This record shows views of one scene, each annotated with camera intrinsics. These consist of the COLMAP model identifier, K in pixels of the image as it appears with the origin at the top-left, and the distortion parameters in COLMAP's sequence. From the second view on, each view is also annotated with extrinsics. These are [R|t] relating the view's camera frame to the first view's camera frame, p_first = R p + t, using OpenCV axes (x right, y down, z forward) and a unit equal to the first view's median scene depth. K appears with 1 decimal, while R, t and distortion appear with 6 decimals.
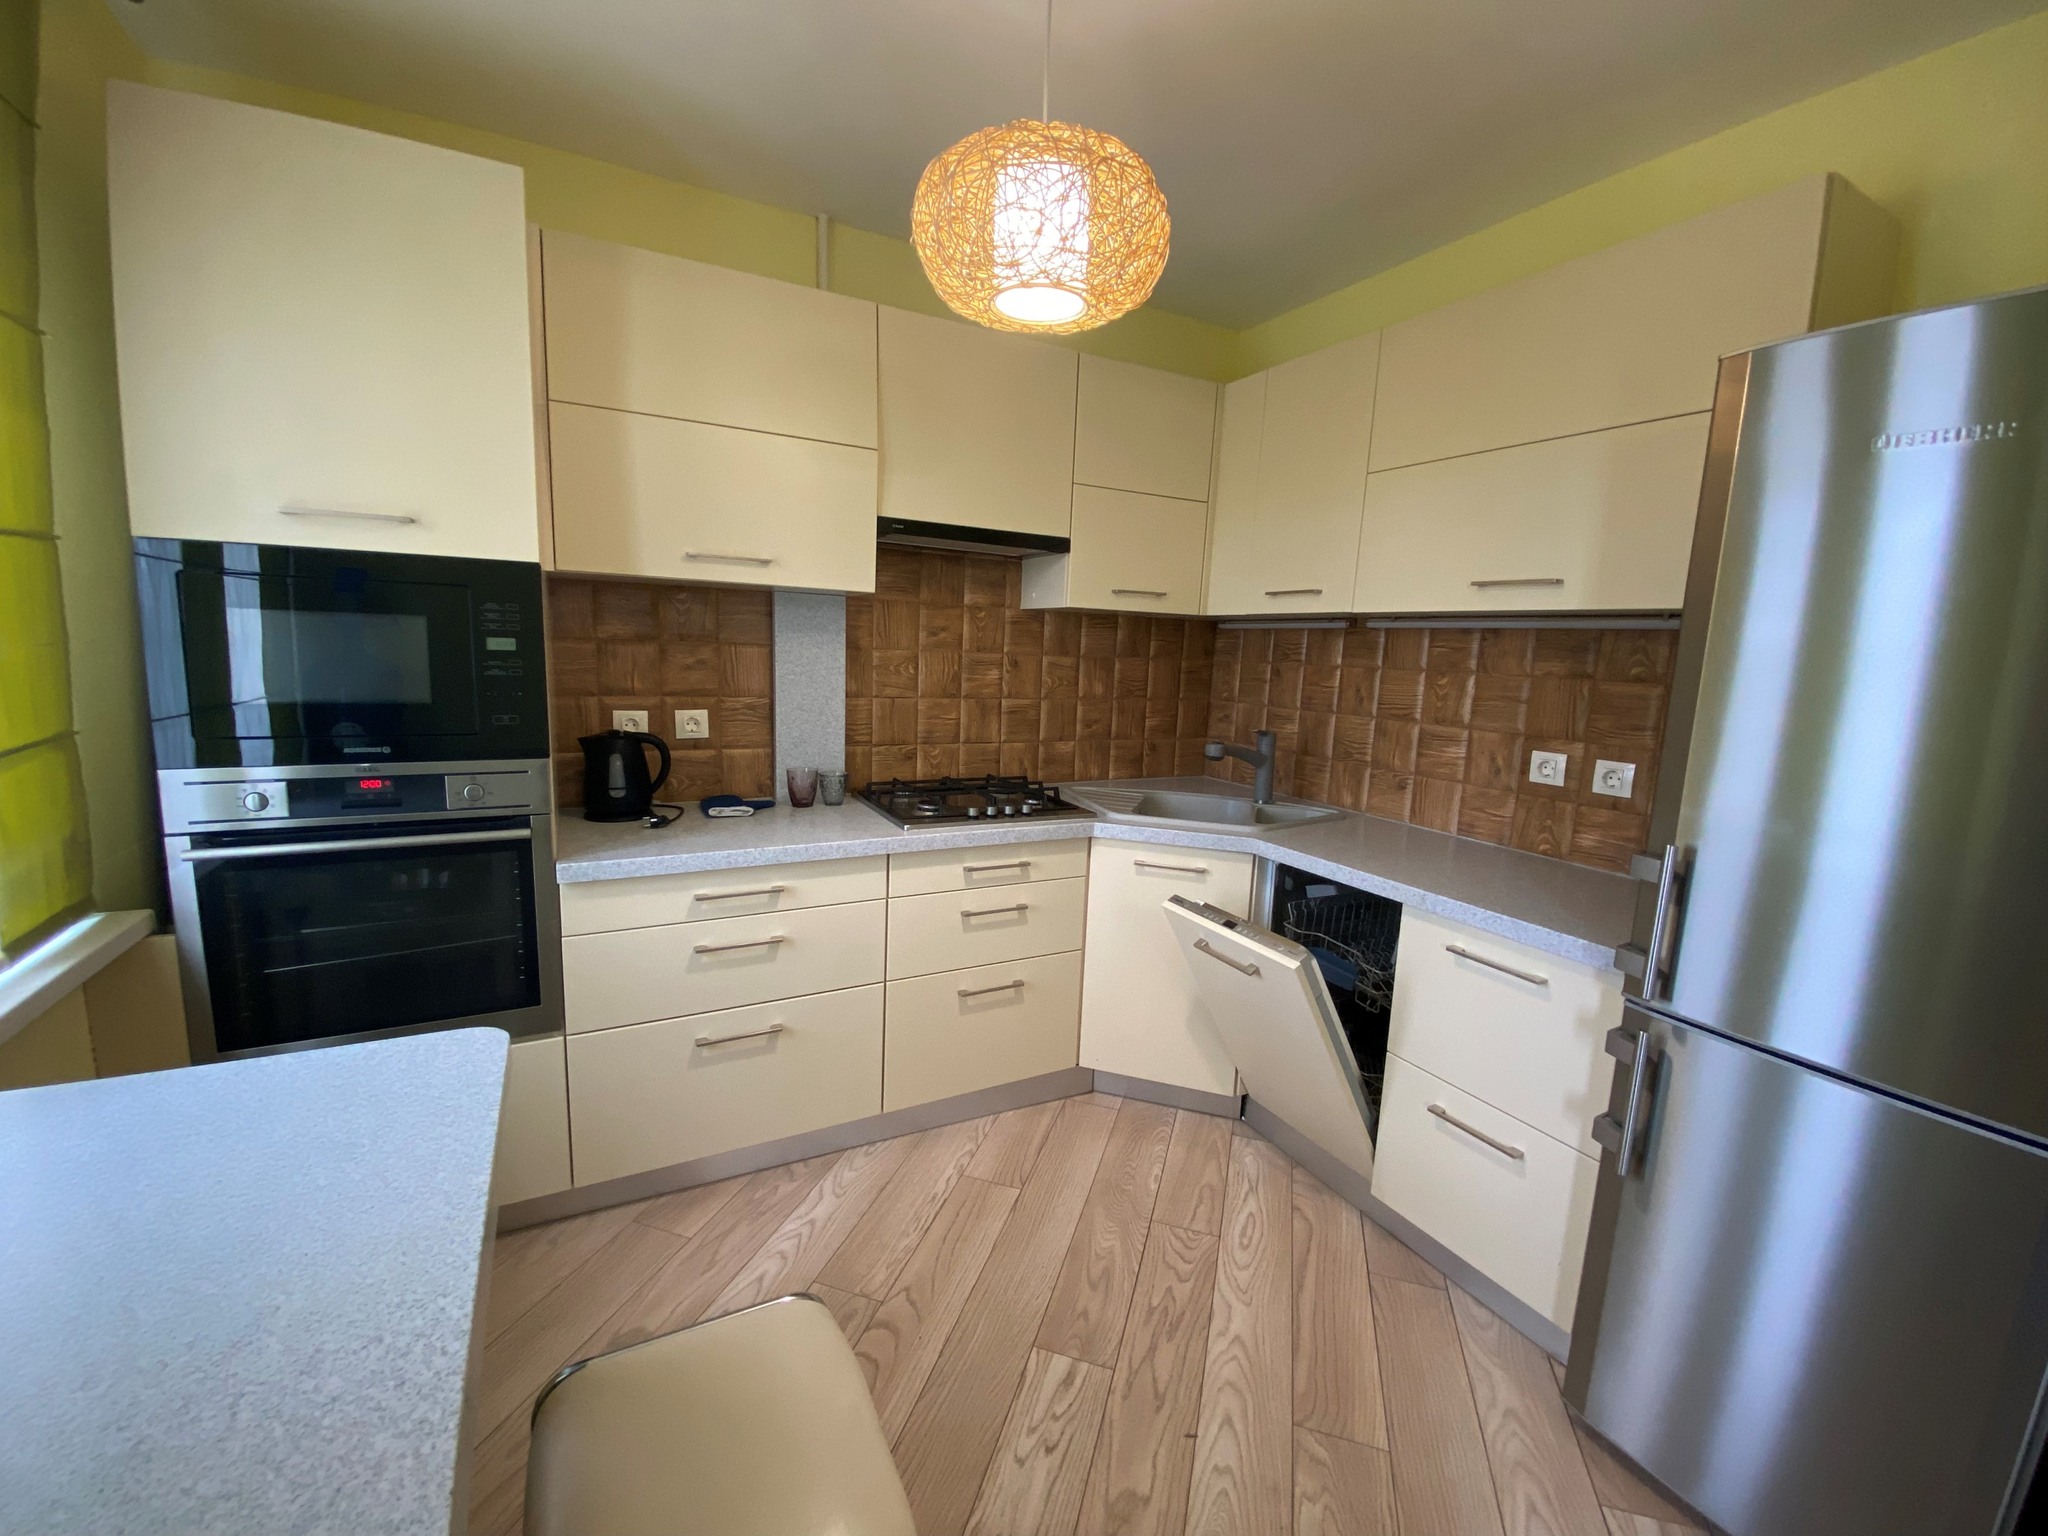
lens RADIAL K [[832.8, 0, 1028.3], [0, 832.8, 763.3], [0, 0, 1]] dist [0.039280, -0.027253]
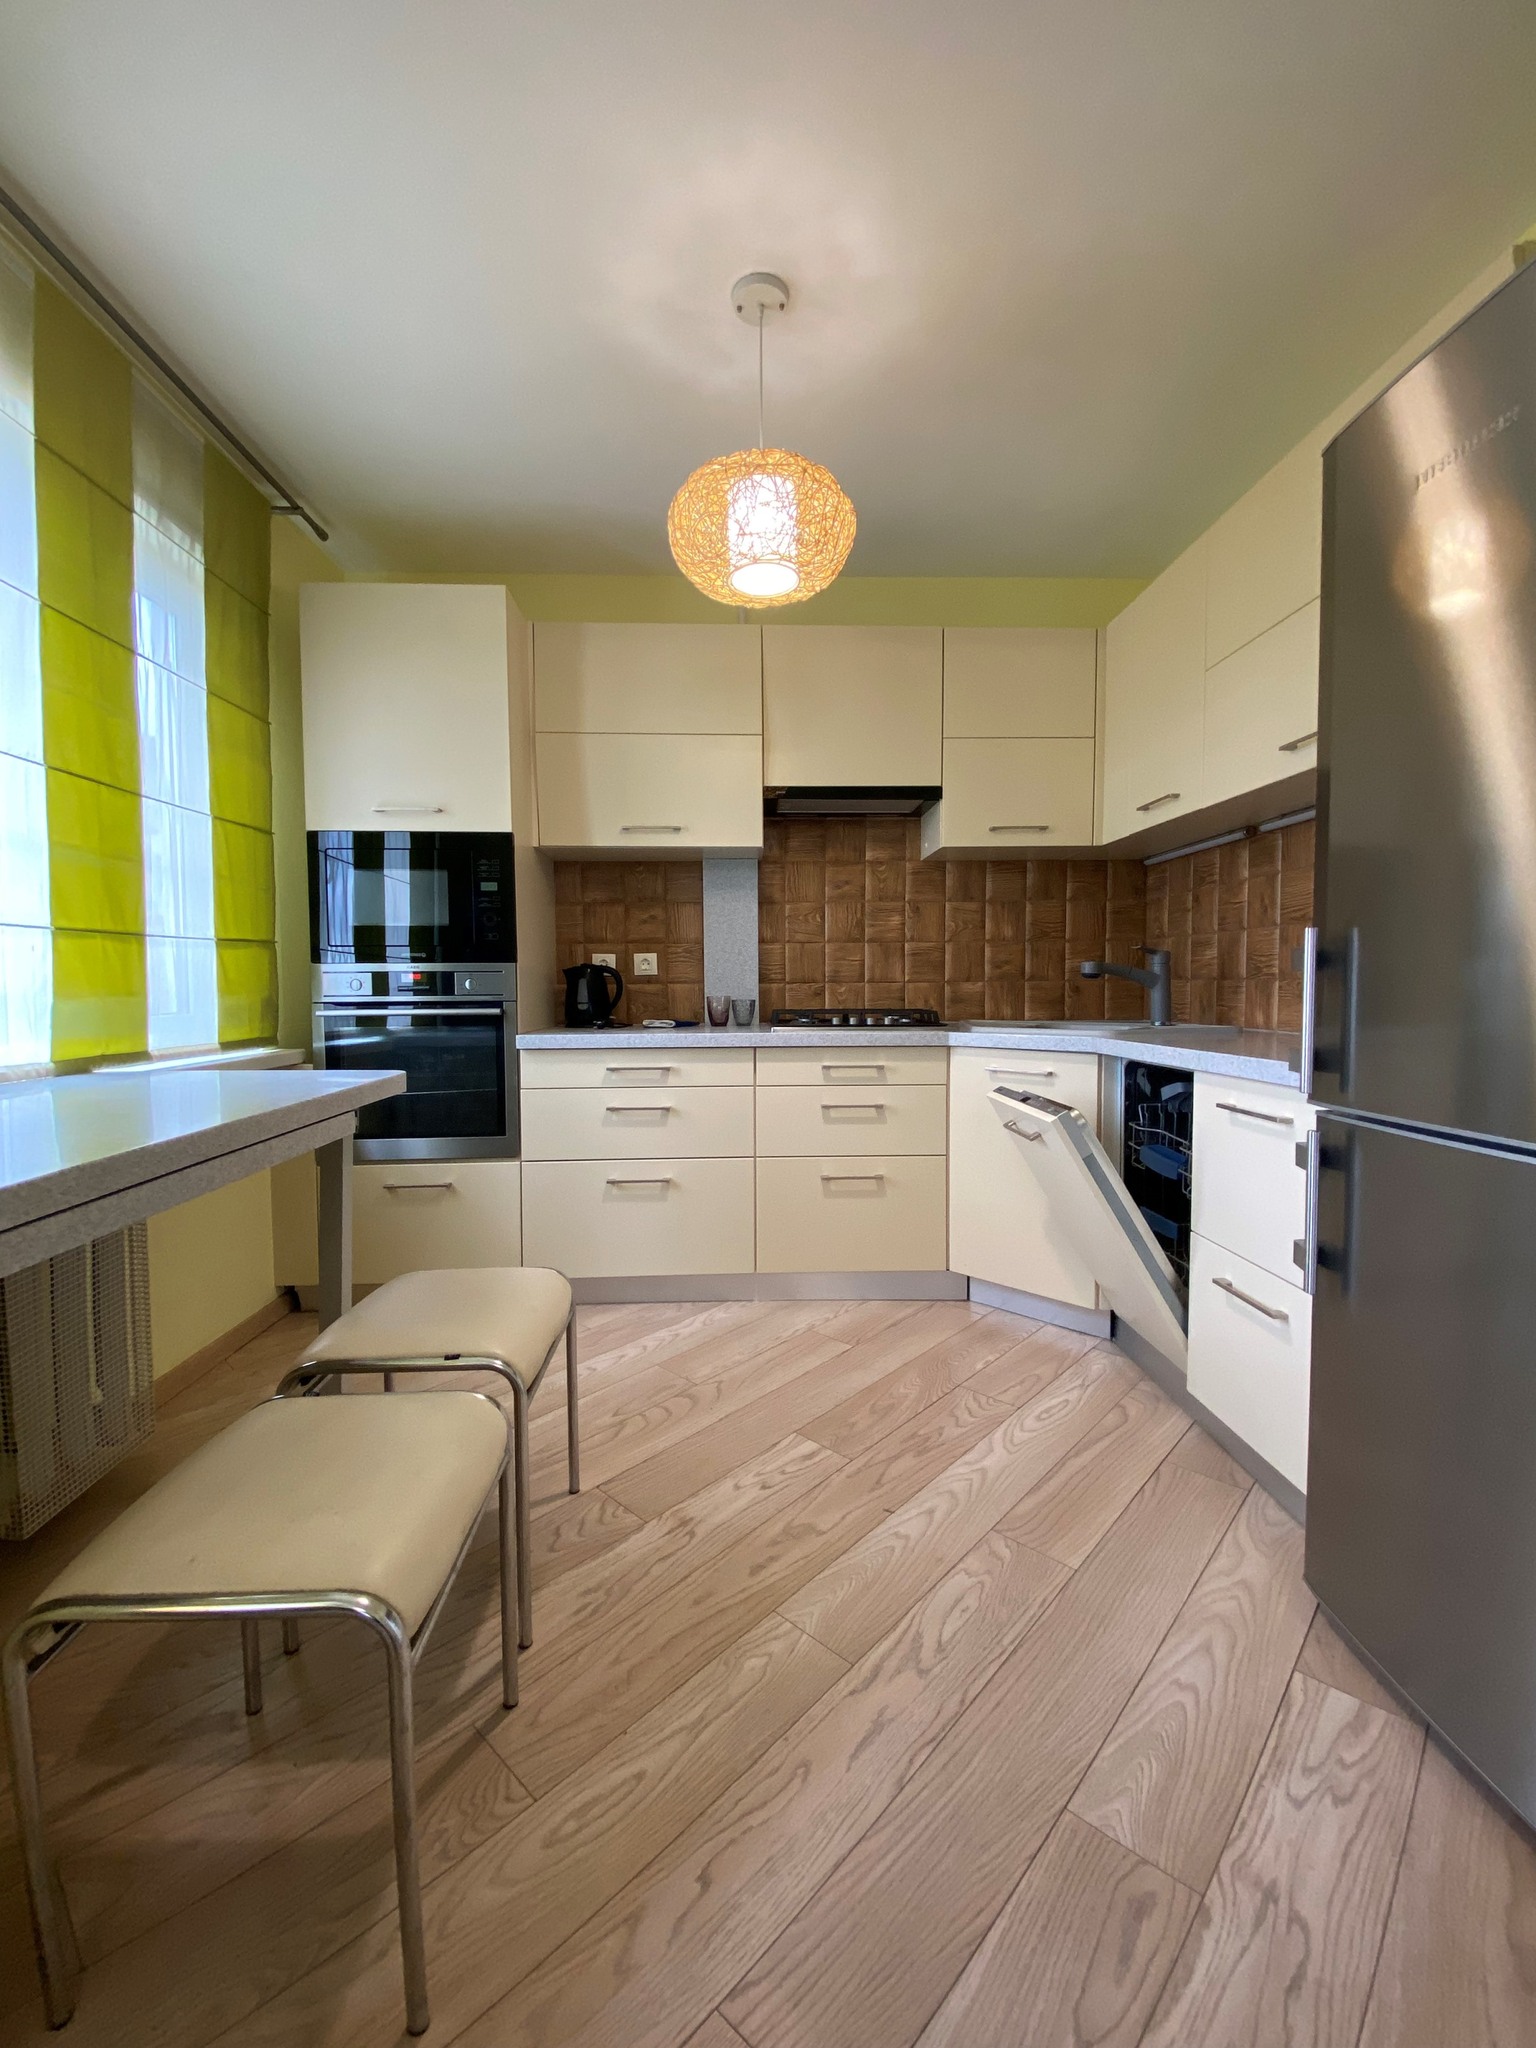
lens RADIAL K [[825.2, 0, 765.2], [0, 825.2, 1020.0], [0, 0, 1]] dist [0.034244, -0.026946]
pose [[0.896750, -0.028801, -0.441599, 0.336931], [-0.020121, 0.994194, -0.105700, 0.173044], [0.442080, 0.103672, 0.890964, -0.062745]]
